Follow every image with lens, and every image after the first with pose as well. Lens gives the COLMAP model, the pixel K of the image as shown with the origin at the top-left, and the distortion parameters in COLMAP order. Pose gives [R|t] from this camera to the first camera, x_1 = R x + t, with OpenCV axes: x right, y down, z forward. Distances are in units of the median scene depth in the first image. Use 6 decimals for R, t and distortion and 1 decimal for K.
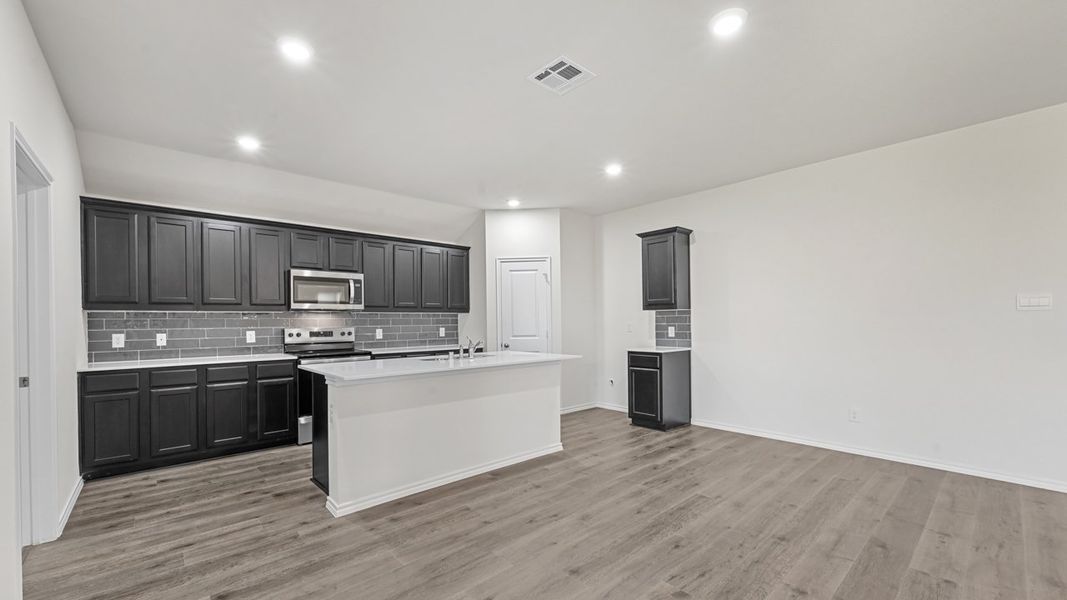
lens RADIAL K [[426.1, 0, 529.2], [0, 426.1, 321.5], [0, 0, 1]] dist [0.000115, 0.000035]
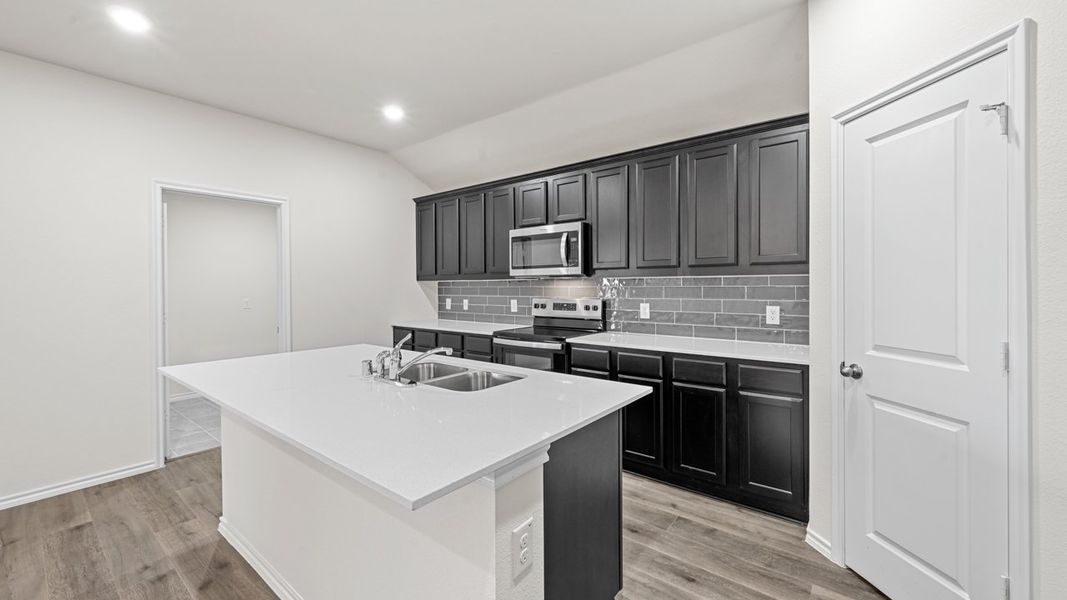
lens RADIAL K [[421.5, 0, 529.7], [0, 421.5, 289.2], [0, 0, 1]] dist [-0.000102, 0.000099]
pose [[0.169192, 0.019181, -0.985396, 0.282311], [0.006448, 0.999768, 0.020568, -0.020394], [0.985562, -0.009834, 0.169029, 0.876488]]
